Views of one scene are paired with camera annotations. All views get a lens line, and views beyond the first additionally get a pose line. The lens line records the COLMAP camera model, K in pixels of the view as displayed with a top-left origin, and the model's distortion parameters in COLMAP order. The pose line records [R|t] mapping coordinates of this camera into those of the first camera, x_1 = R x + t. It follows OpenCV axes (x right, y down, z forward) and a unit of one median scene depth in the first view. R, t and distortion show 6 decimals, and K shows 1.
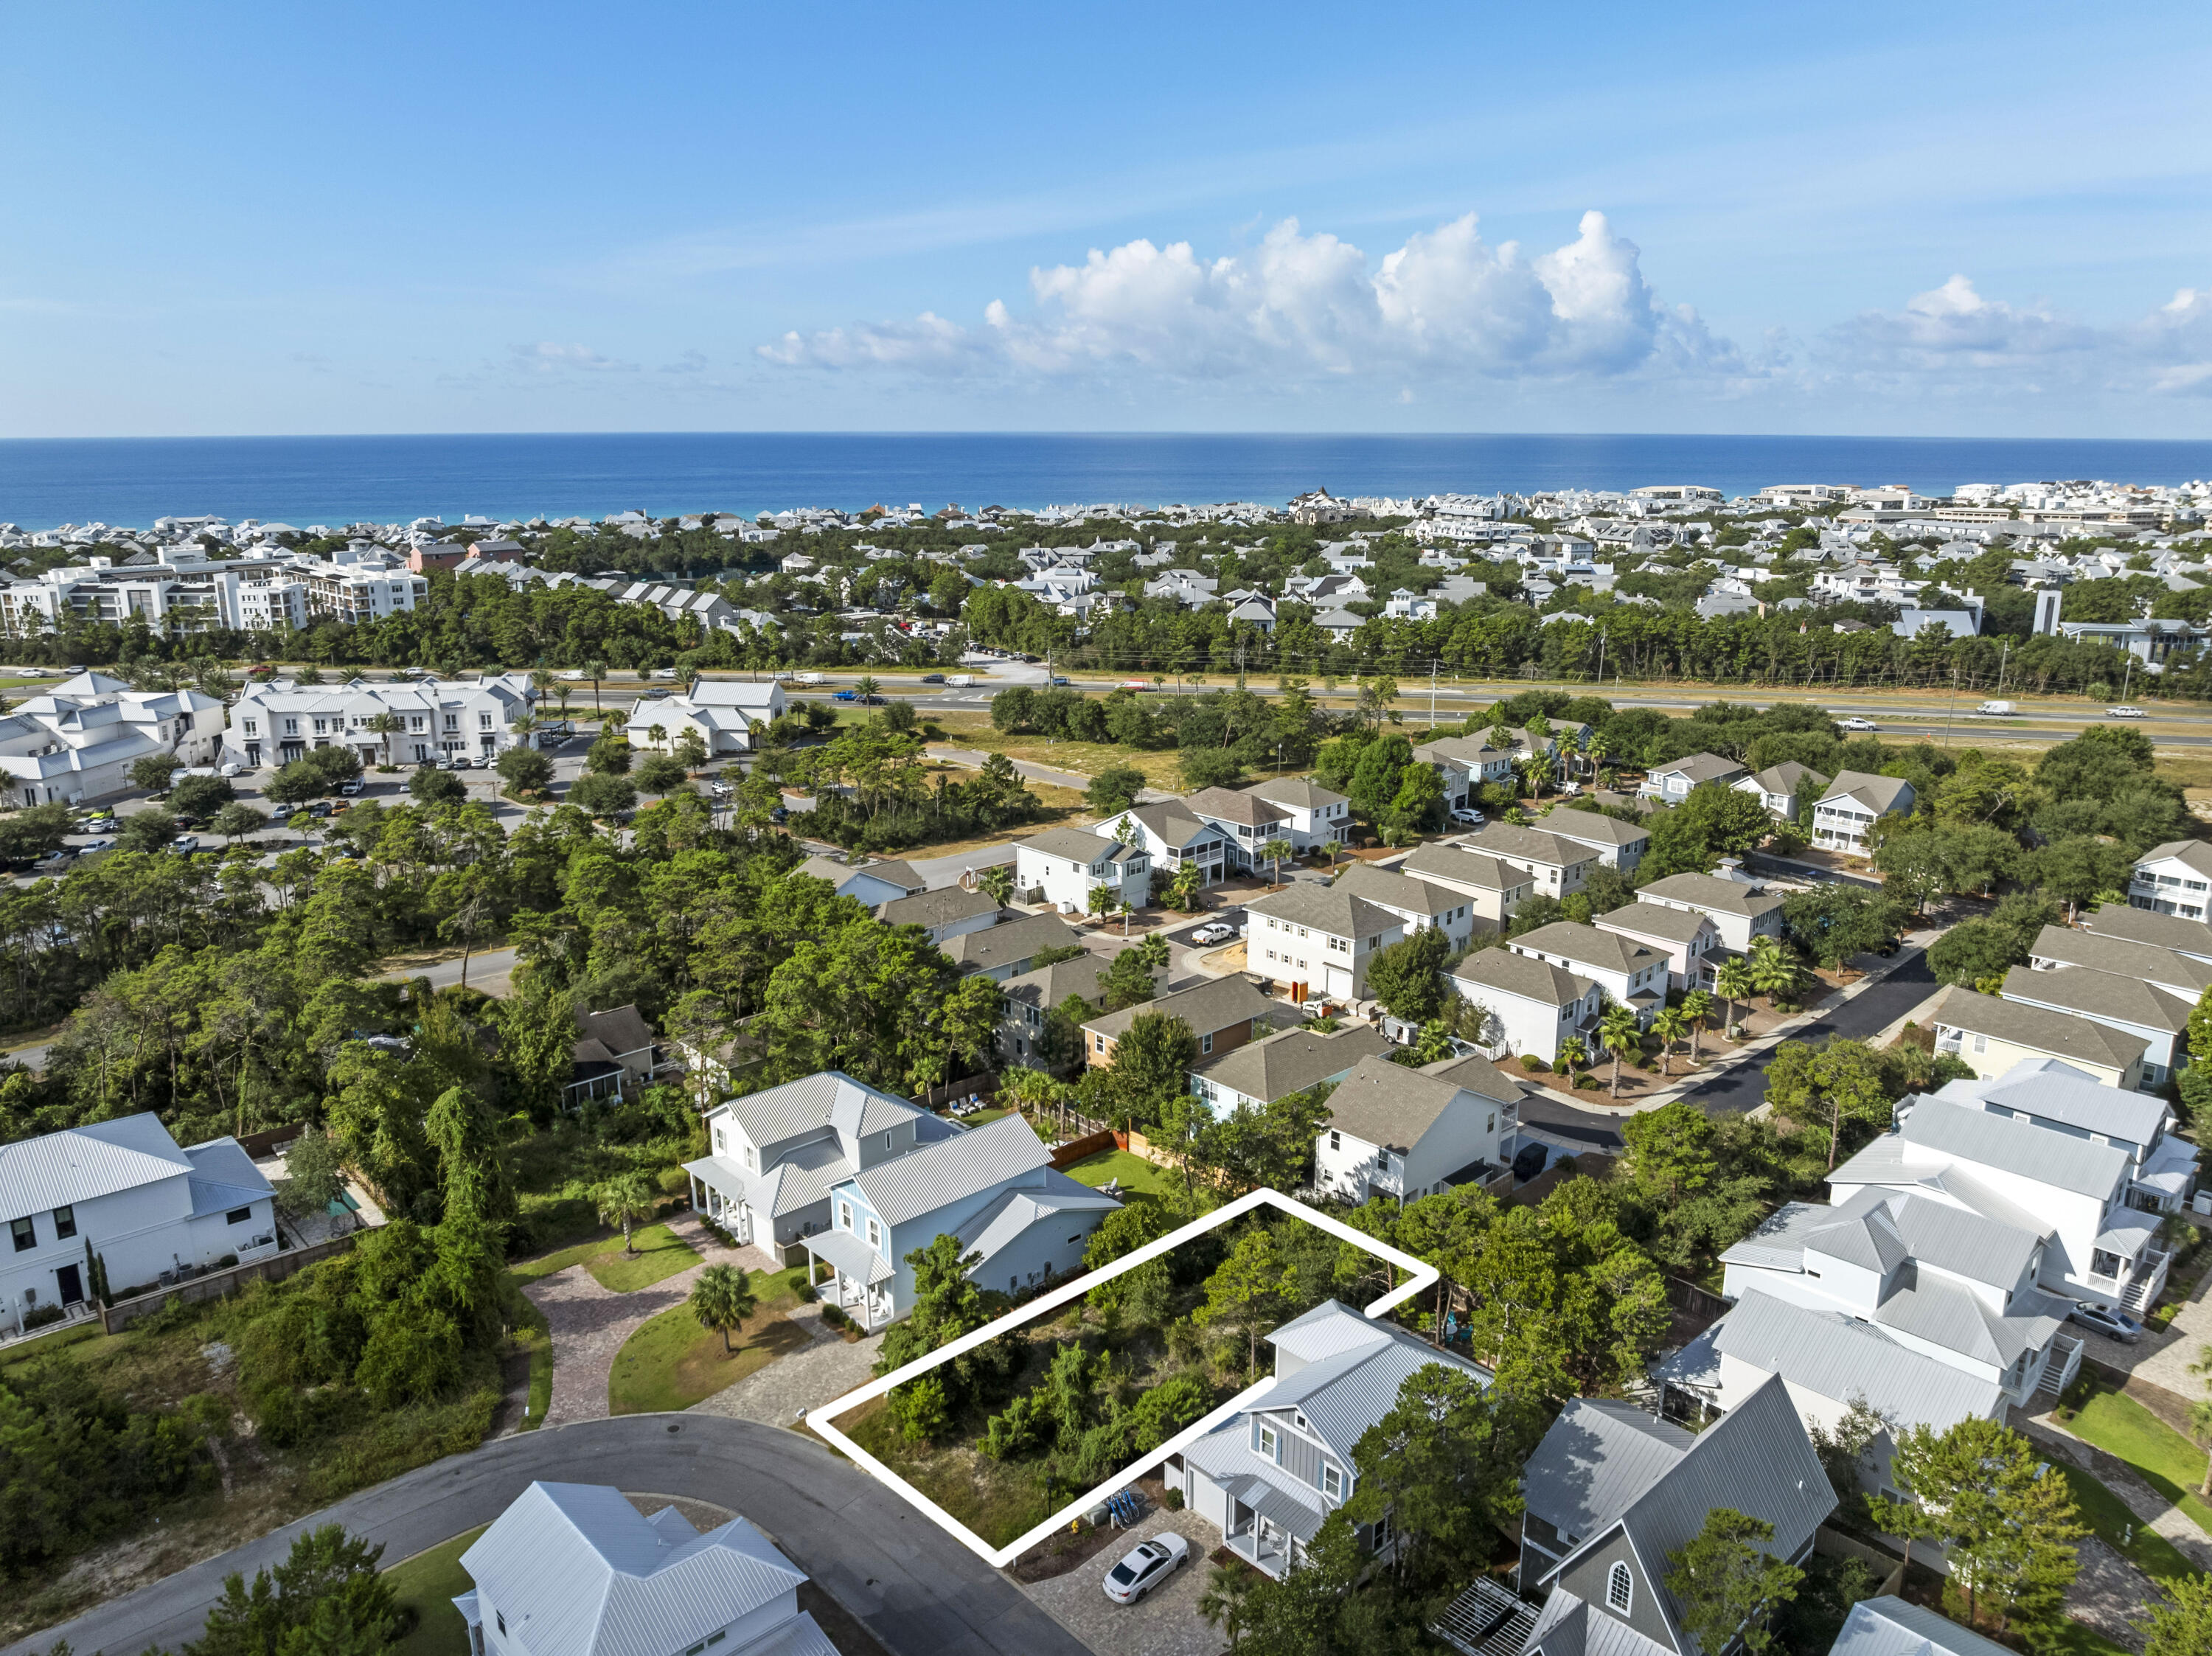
lens RADIAL K [[1587.4, 0, 1110.6], [0, 1587.4, 819.7], [0, 0, 1]] dist [-0.031888, -0.002954]
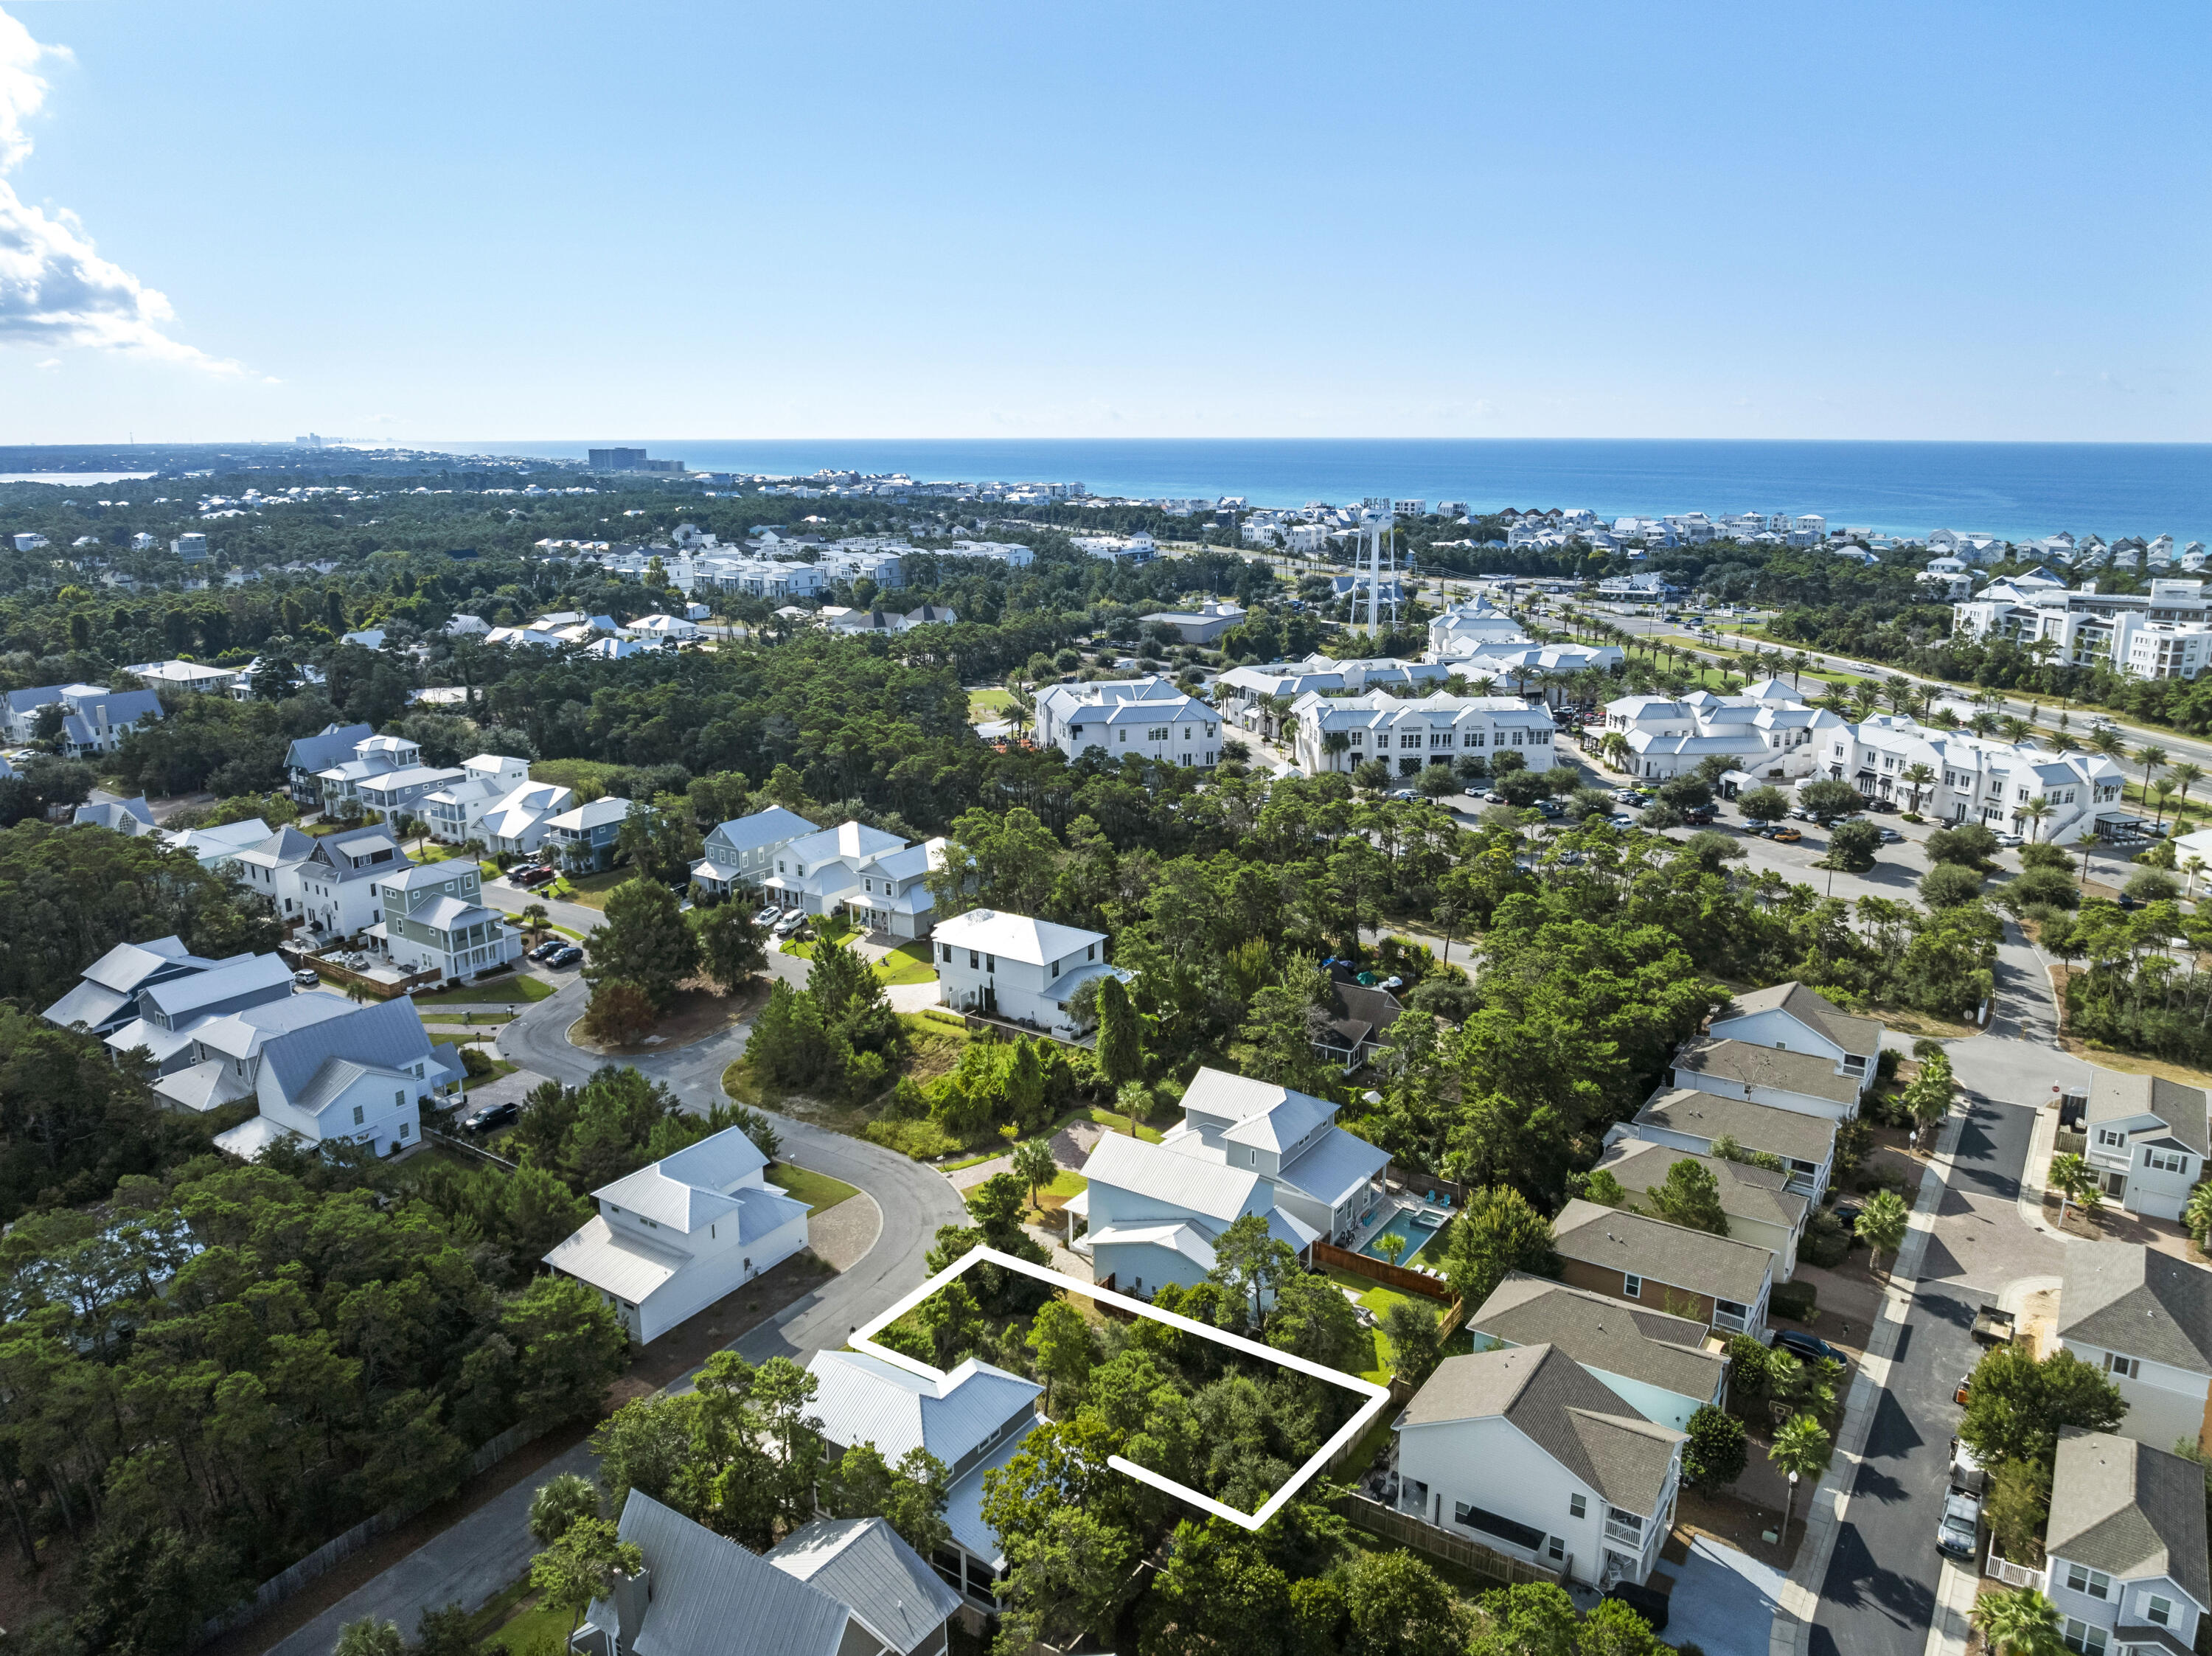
lens RADIAL K [[1587.4, 0, 1120.6], [0, 1587.4, 825.1], [0, 0, 1]] dist [-0.031888, -0.002954]
pose [[0.221684, 0.232842, -0.946911, 0.378770], [-0.230854, 0.955999, 0.181031, -0.091874], [0.947398, 0.178467, 0.265682, 0.250358]]
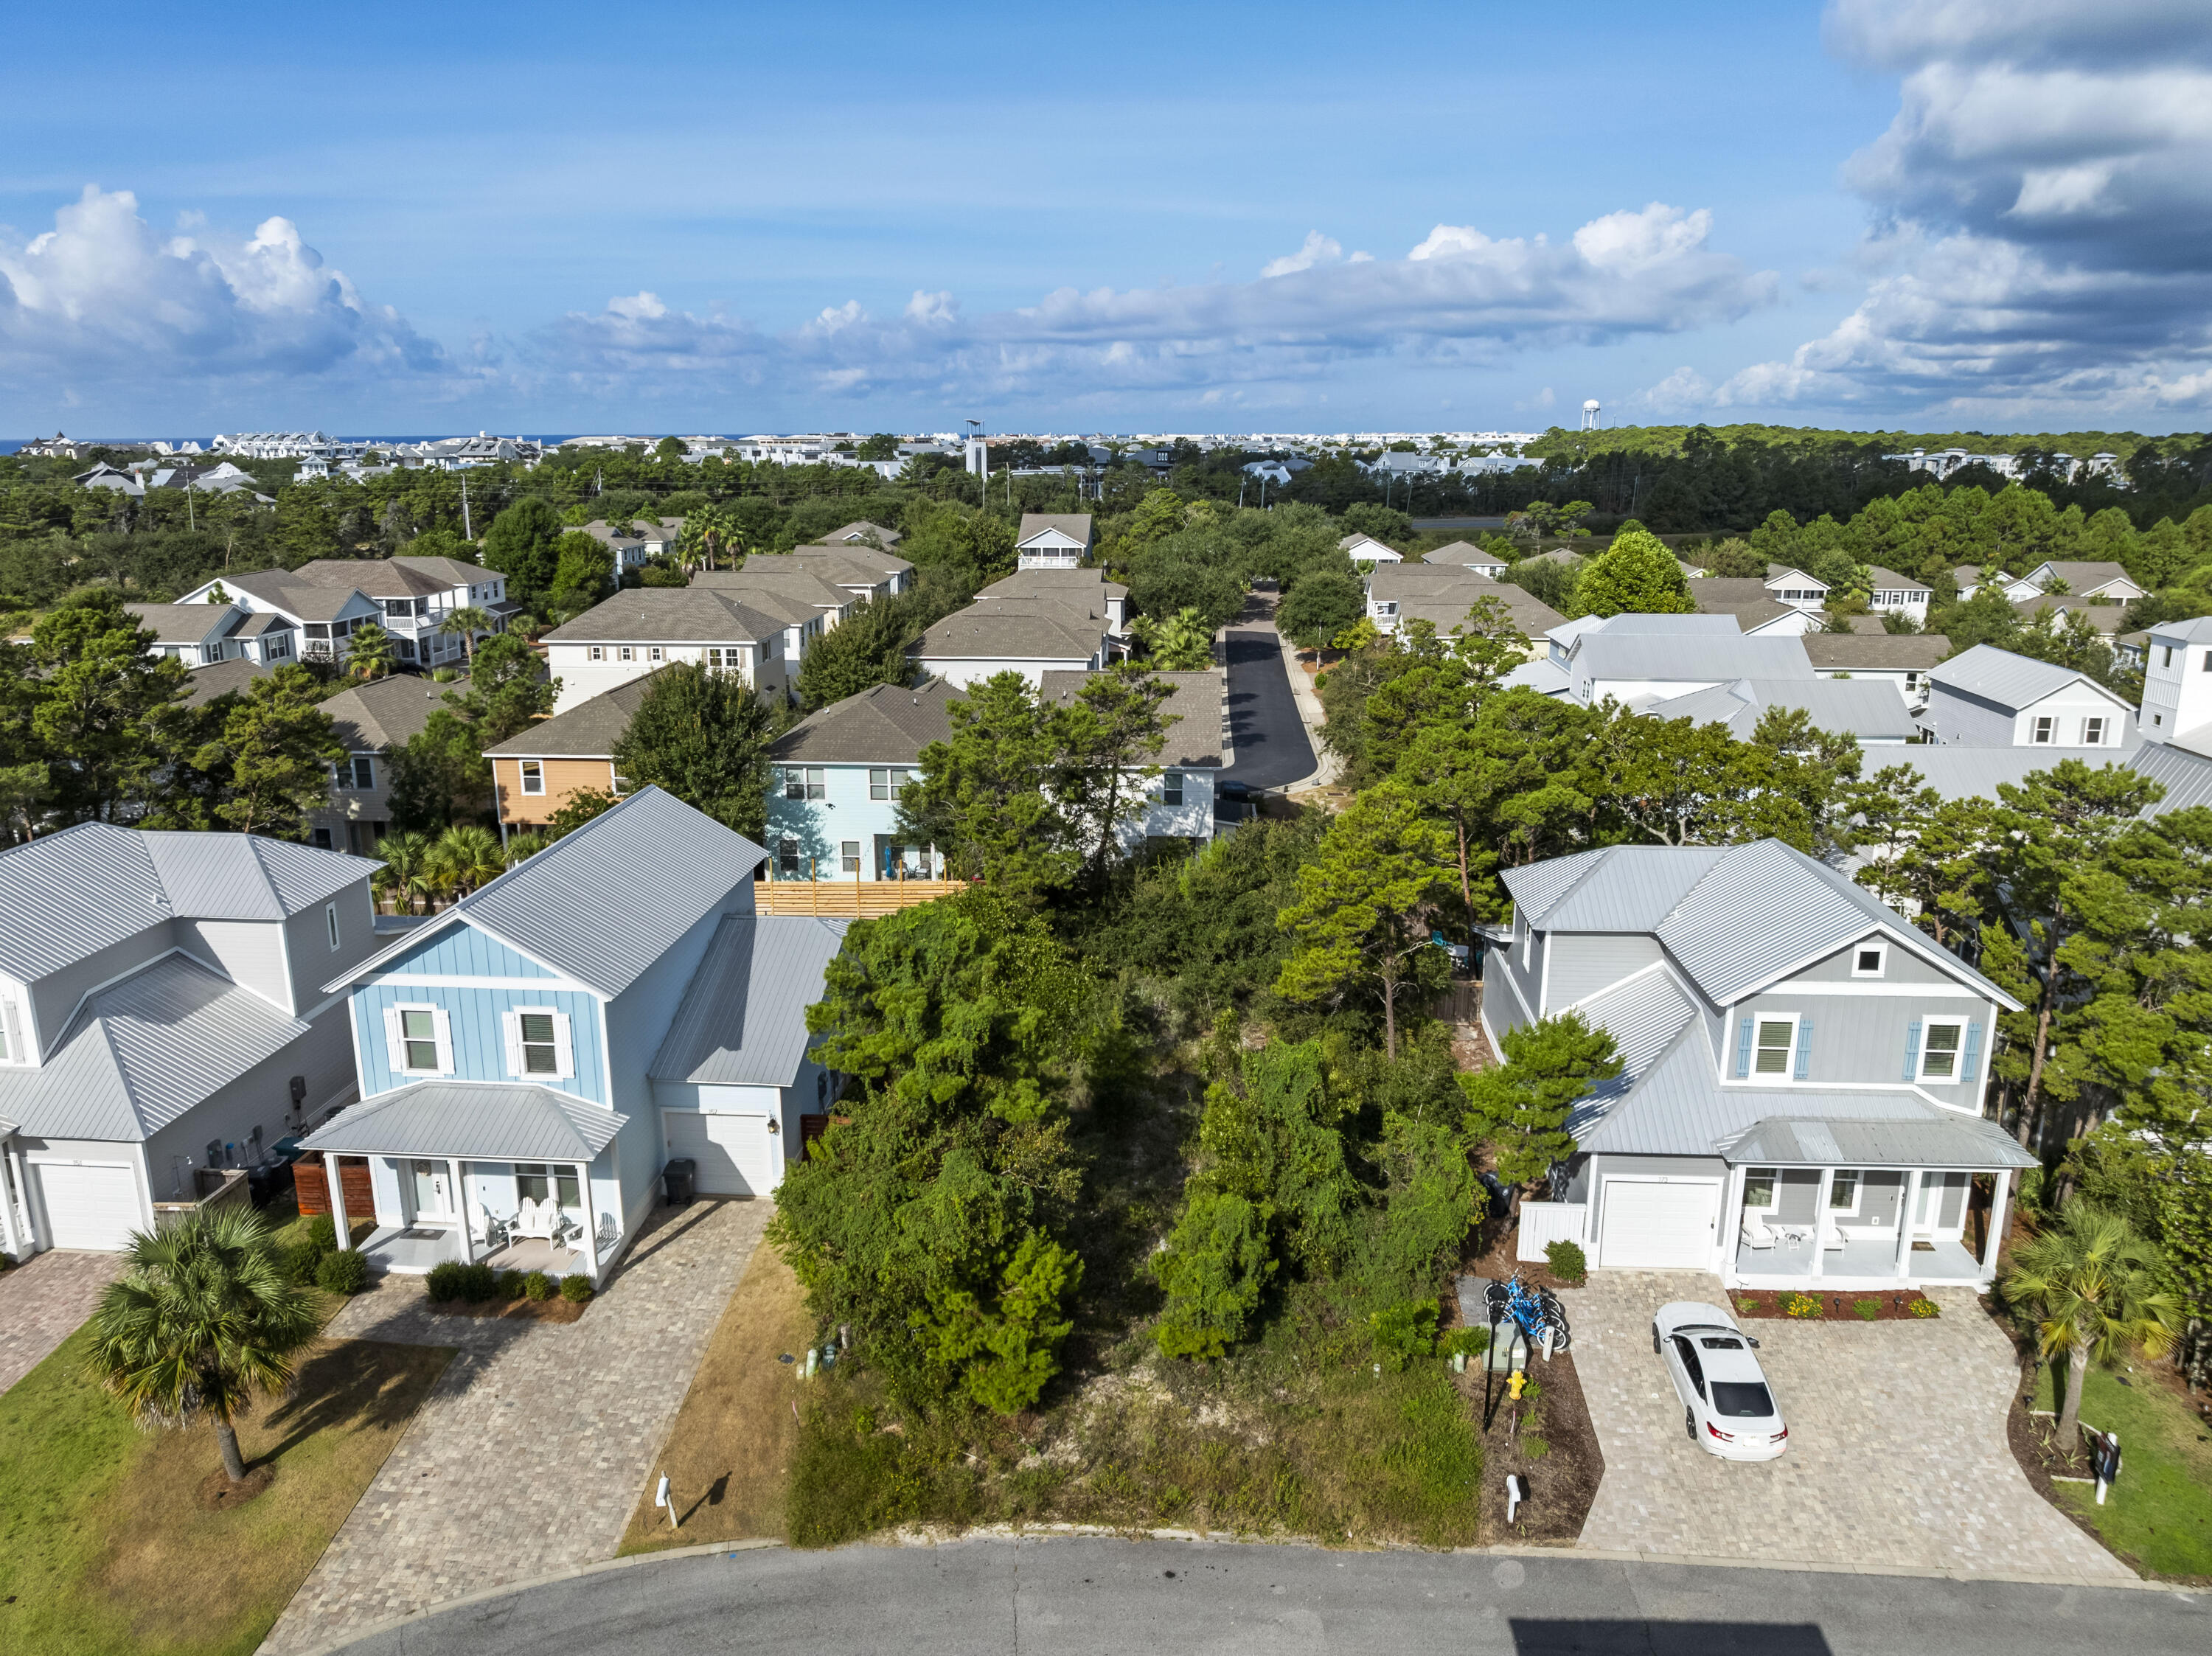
lens RADIAL K [[1587.4, 0, 1111.0], [0, 1587.4, 831.6], [0, 0, 1]] dist [-0.031888, -0.002954]
pose [[0.724539, -0.166091, 0.668922, -0.121215], [0.167278, 0.983888, 0.063110, 0.083982], [-0.668626, 0.066170, 0.740649, 0.245931]]
